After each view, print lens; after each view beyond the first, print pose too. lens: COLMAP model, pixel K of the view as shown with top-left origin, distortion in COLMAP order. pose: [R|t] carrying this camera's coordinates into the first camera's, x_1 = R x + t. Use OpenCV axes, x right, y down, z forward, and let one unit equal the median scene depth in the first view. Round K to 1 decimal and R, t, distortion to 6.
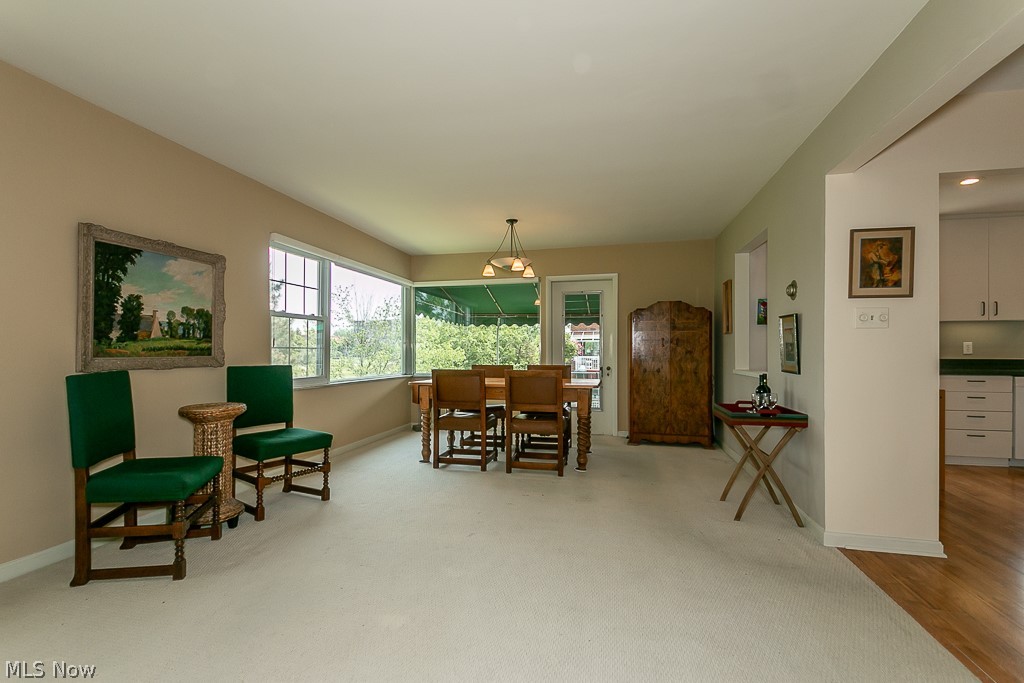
lens RADIAL K [[477.8, 0, 490.8], [0, 477.8, 340.8], [0, 0, 1]] dist [0.060799, -0.030307]
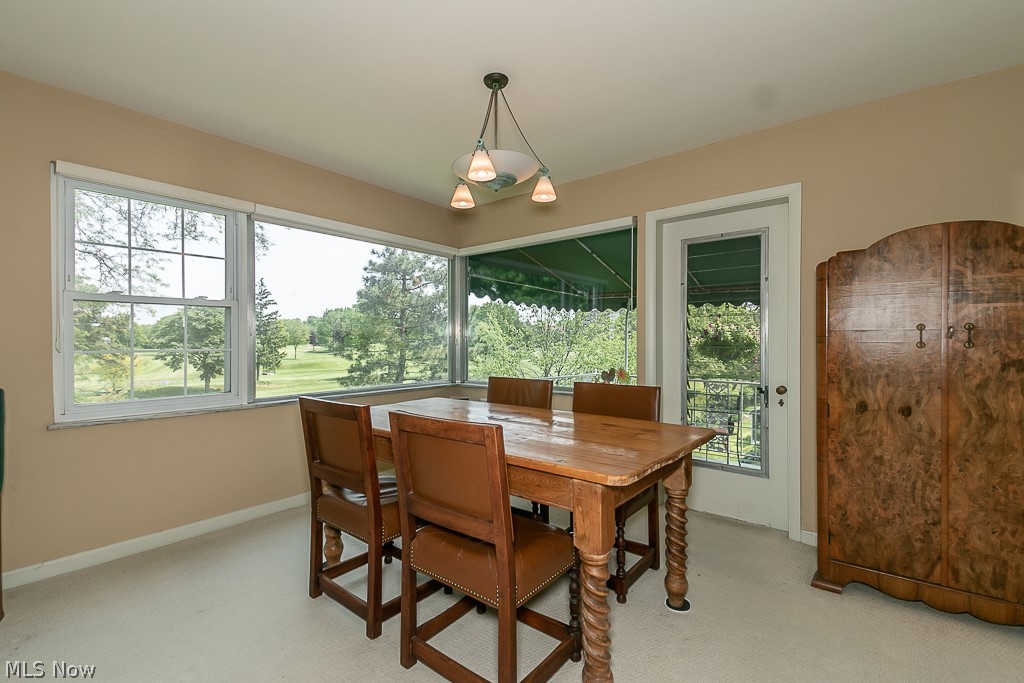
lens RADIAL K [[477.8, 0, 490.8], [0, 477.8, 340.8], [0, 0, 1]] dist [0.060799, -0.030307]
pose [[0.906915, -0.004017, -0.421295, 0.234366], [0.013453, 0.999721, 0.019427, -0.005424], [0.421100, -0.023286, 0.906715, 0.559238]]
